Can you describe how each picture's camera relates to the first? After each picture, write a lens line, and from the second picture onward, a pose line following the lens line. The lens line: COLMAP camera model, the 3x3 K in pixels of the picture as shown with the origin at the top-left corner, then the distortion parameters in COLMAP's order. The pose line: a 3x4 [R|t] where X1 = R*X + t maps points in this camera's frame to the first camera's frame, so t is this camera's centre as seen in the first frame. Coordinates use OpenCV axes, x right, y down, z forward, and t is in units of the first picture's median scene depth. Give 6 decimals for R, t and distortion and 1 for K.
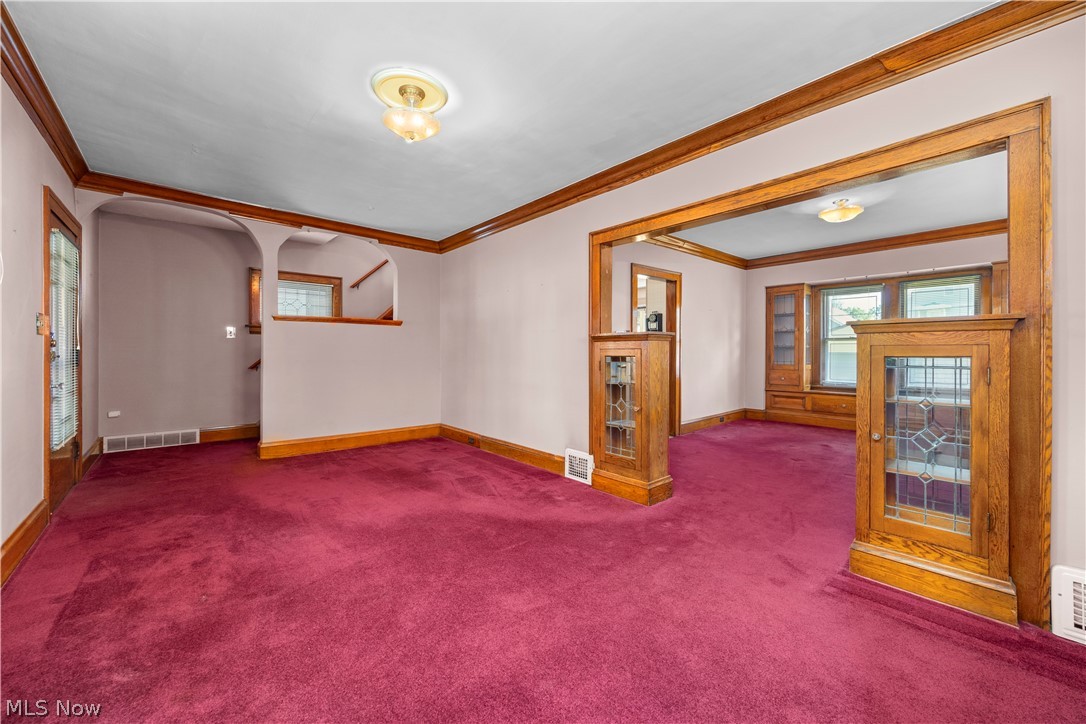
lens RADIAL K [[423.9, 0, 540.7], [0, 423.9, 356.3], [0, 0, 1]] dist [0.001753, -0.000409]
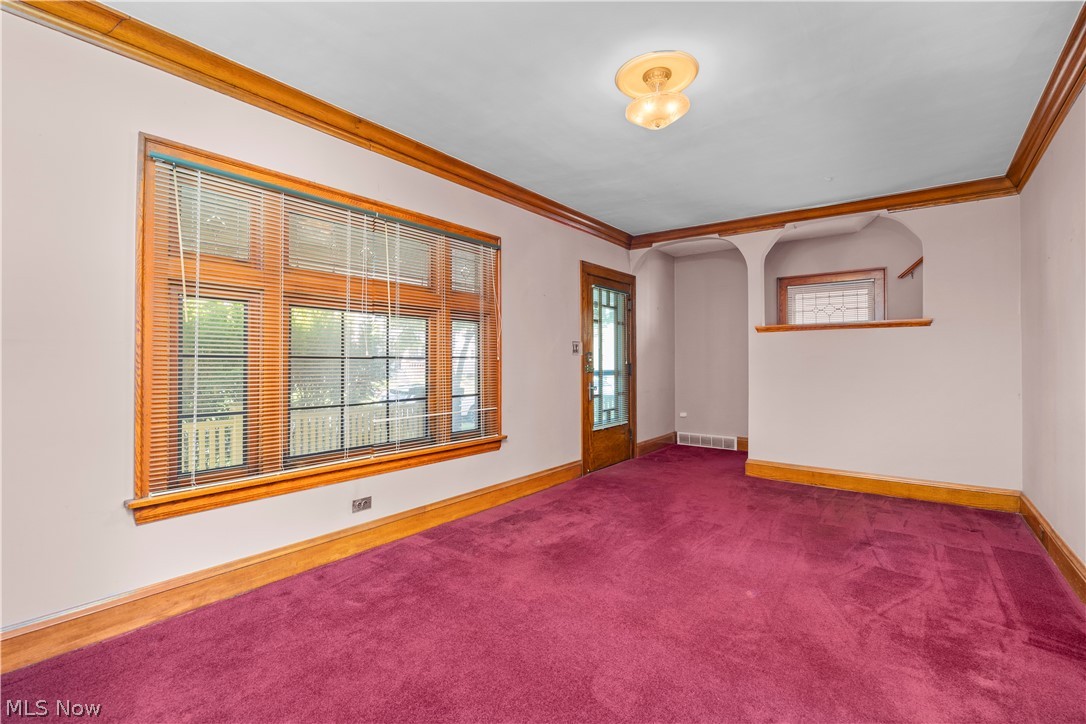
lens RADIAL K [[485.7, 0, 541.3], [0, 485.7, 364.8], [0, 0, 1]] dist [-0.012661, -0.000123]
pose [[0.189066, -0.002474, -0.981961, 0.625949], [-0.009418, 0.999946, -0.004333, -0.005117], [0.981919, 0.010067, 0.189033, 0.567716]]
